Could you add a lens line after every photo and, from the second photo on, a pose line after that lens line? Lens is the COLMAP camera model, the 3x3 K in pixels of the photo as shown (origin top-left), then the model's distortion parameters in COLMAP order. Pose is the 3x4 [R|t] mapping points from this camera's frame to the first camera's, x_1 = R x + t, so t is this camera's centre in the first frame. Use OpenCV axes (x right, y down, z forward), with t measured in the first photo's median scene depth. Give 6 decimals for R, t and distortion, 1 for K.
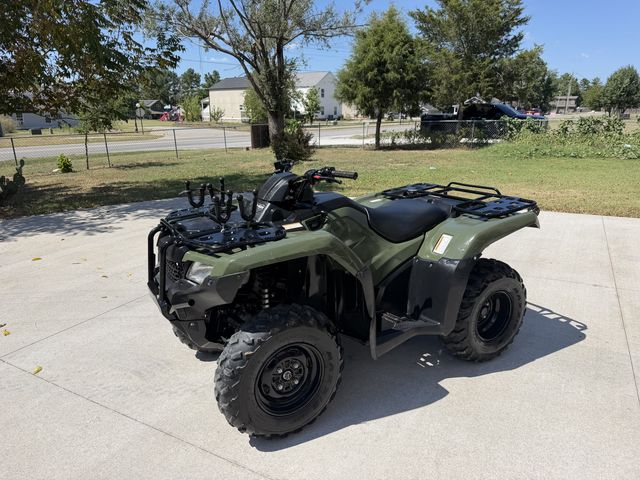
lens RADIAL K [[446.8, 0, 320.0], [0, 446.8, 240.0], [0, 0, 1]] dist [0.059116, -0.081517]
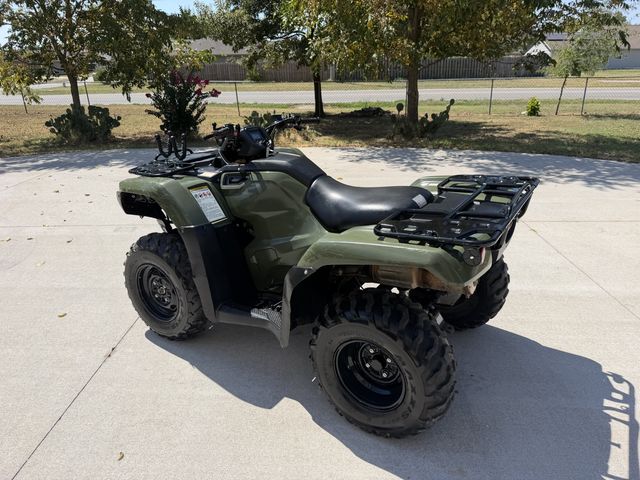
lens RADIAL K [[446.8, 0, 320.0], [0, 446.8, 240.0], [0, 0, 1]] dist [0.059116, -0.081517]
pose [[0.458702, 0.328339, -0.825704, 0.115063], [-0.227312, 0.941668, 0.248174, -0.024095], [0.859024, 0.073855, 0.506580, 0.077914]]
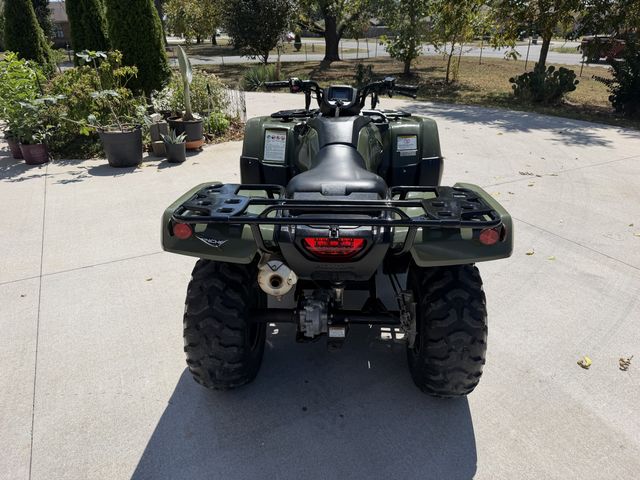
lens RADIAL K [[446.8, 0, 320.0], [0, 446.8, 240.0], [0, 0, 1]] dist [0.059116, -0.081517]
pose [[-0.548261, 0.369857, -0.750077, 0.108887], [-0.212395, 0.805906, 0.552634, -0.052938], [0.808887, 0.462300, -0.363291, 0.185616]]
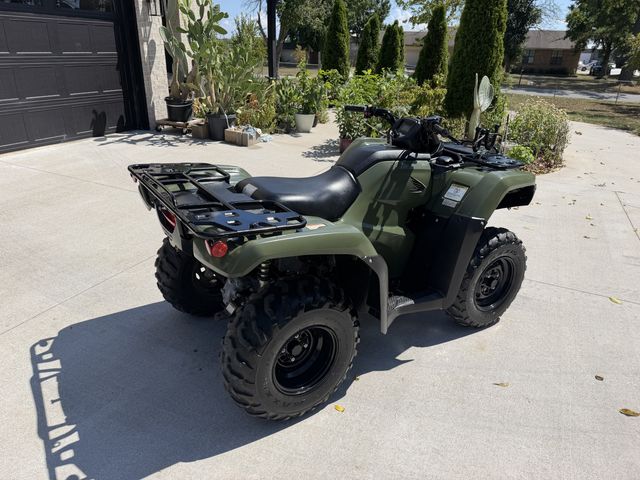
lens RADIAL K [[446.8, 0, 320.0], [0, 446.8, 240.0], [0, 0, 1]] dist [0.059116, -0.081517]
pose [[-0.997783, -0.000628, -0.066543, 0.026120], [-0.042788, 0.771906, 0.634296, -0.071805], [0.050967, 0.635737, -0.770221, 0.241383]]
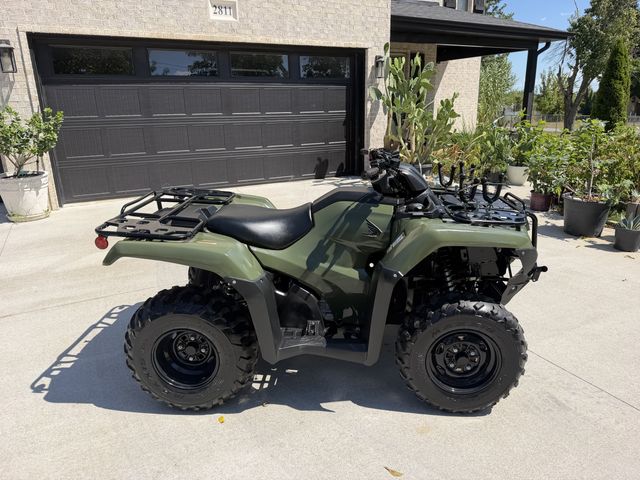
lens RADIAL K [[446.8, 0, 320.0], [0, 446.8, 240.0], [0, 0, 1]] dist [0.059116, -0.081517]
pose [[-0.835604, -0.142664, 0.530483, -0.059081], [0.172060, 0.849125, 0.499382, -0.064591], [-0.521690, 0.508561, -0.684985, 0.226840]]
